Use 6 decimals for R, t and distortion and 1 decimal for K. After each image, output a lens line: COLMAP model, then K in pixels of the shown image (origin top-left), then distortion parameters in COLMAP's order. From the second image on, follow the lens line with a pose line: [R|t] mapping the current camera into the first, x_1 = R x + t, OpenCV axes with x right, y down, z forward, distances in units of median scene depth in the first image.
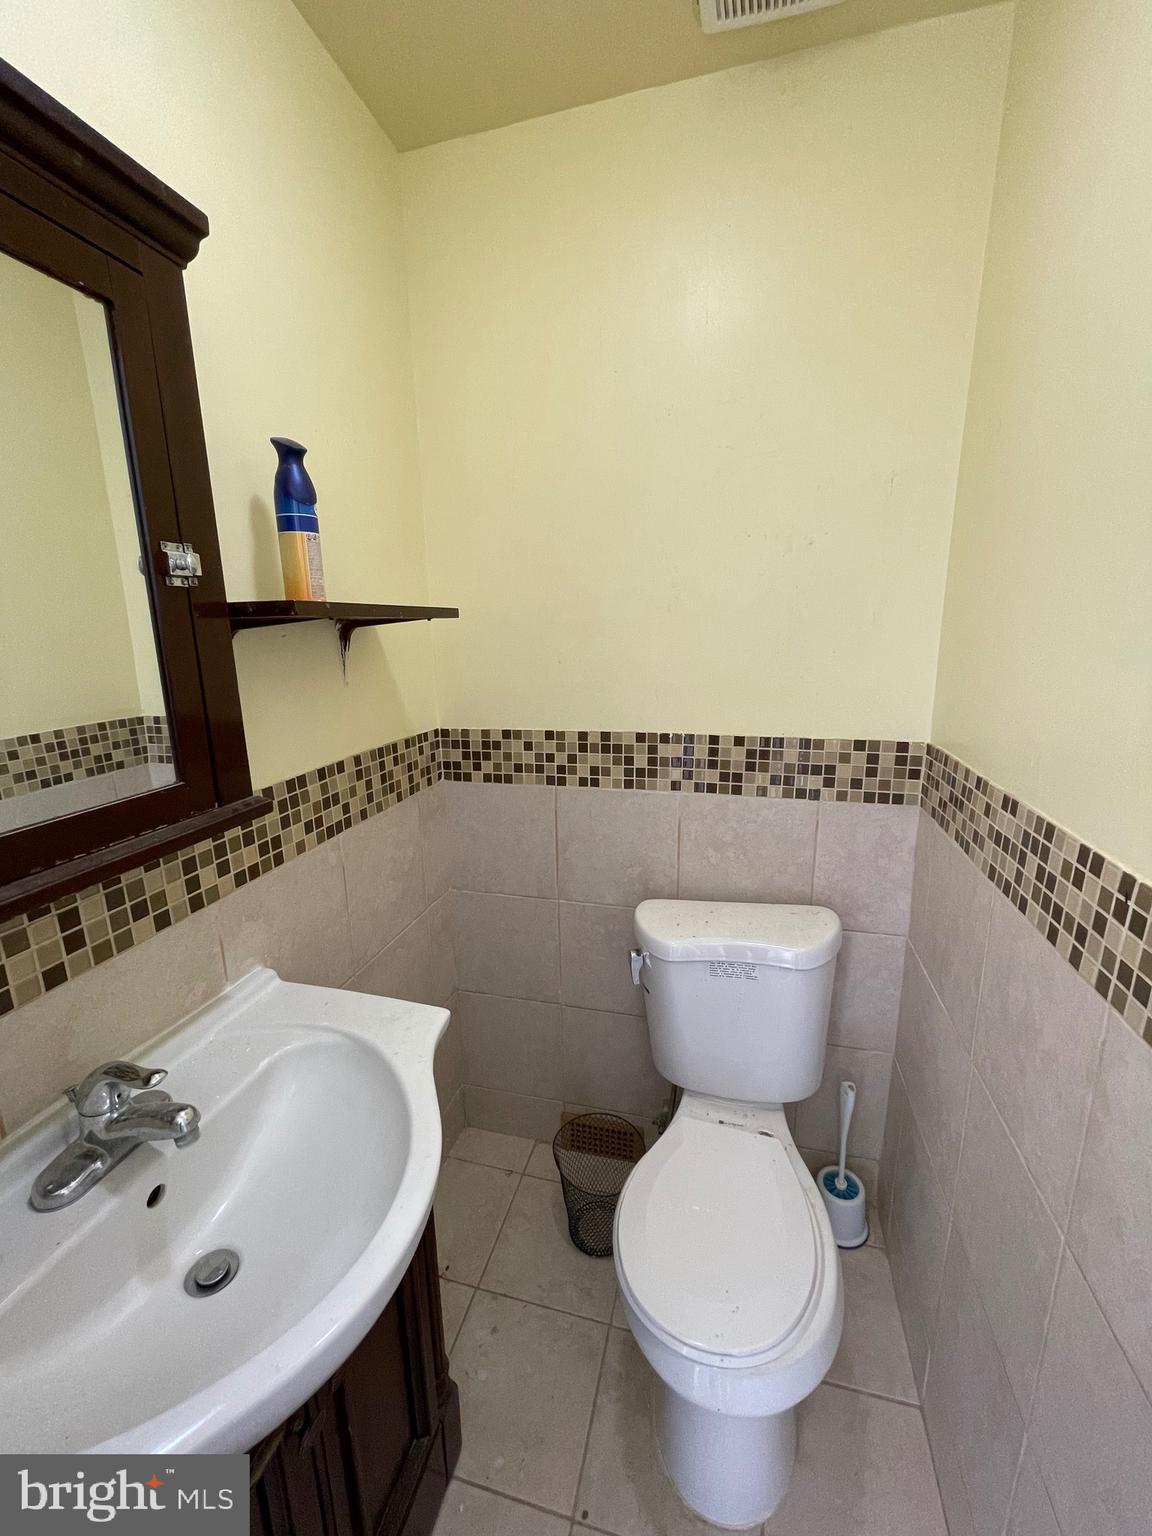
lens RADIAL K [[619.3, 0, 574.8], [0, 619.3, 766.9], [0, 0, 1]] dist [-0.003782, 0.000143]
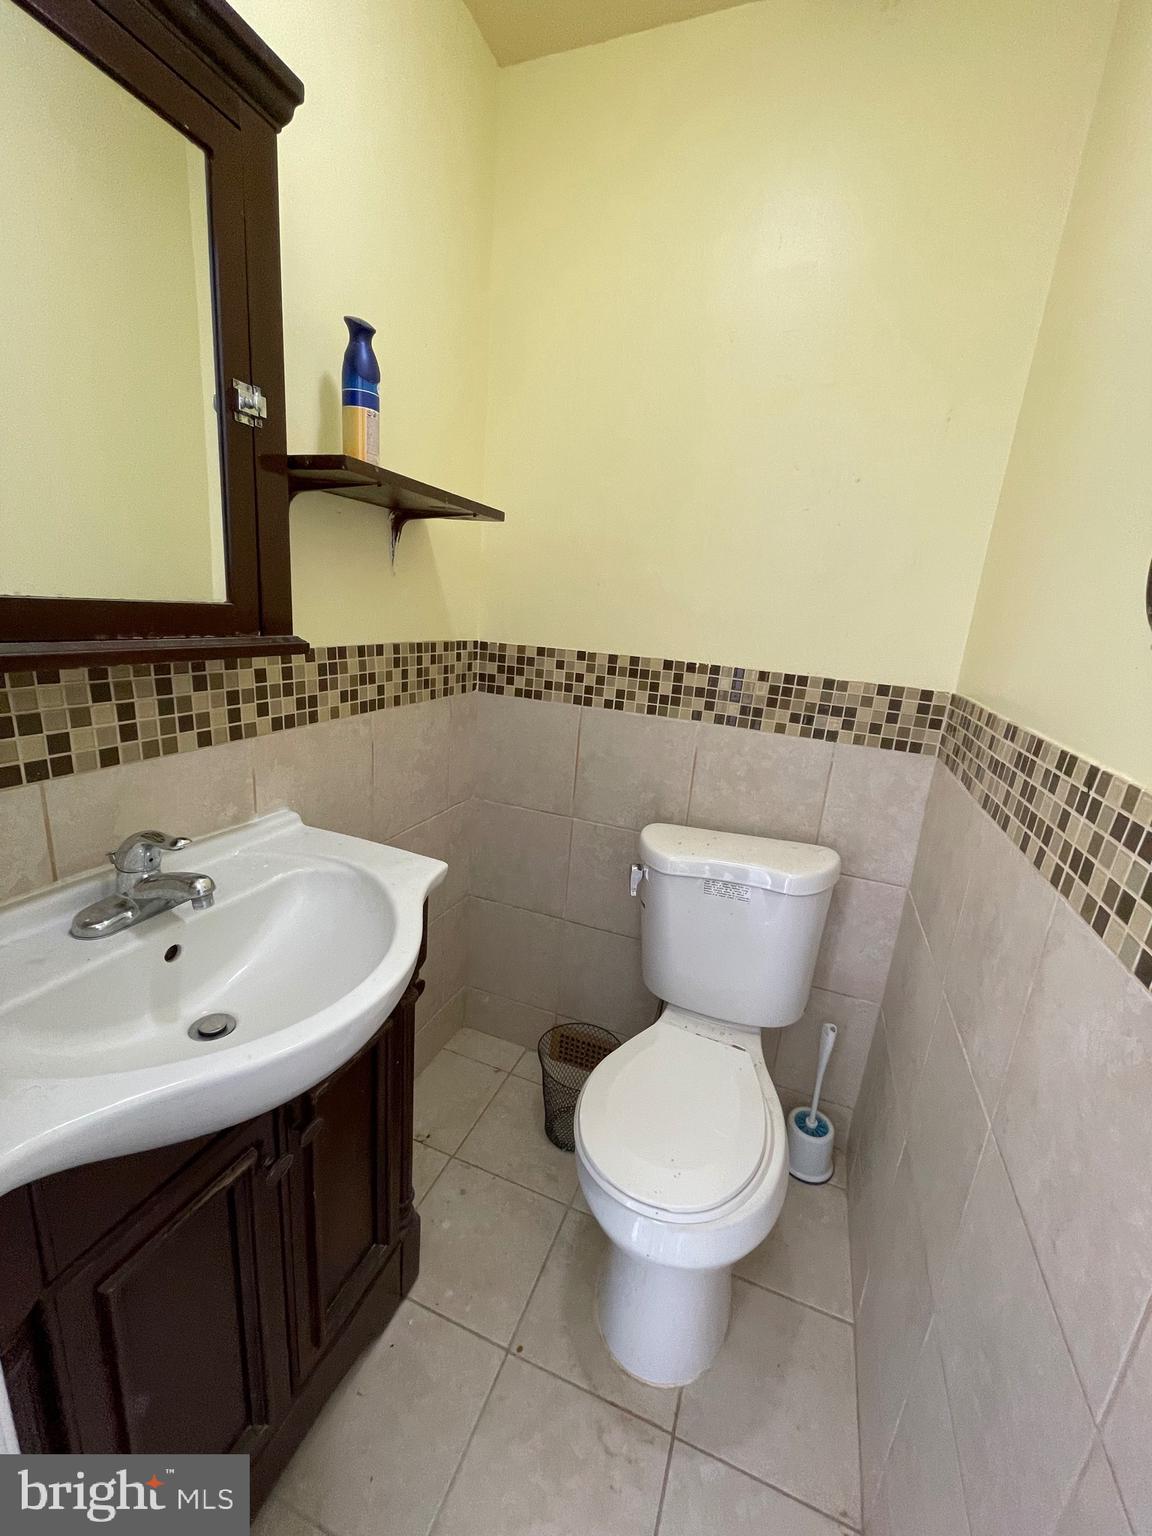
lens RADIAL K [[619.3, 0, 575.2], [0, 619.3, 766.2], [0, 0, 1]] dist [-0.003782, 0.000143]
pose [[0.989832, 0.119557, -0.077066, 0.071679], [-0.117366, 0.992561, 0.032382, 0.140982], [0.080364, -0.023007, 0.996500, -0.052602]]
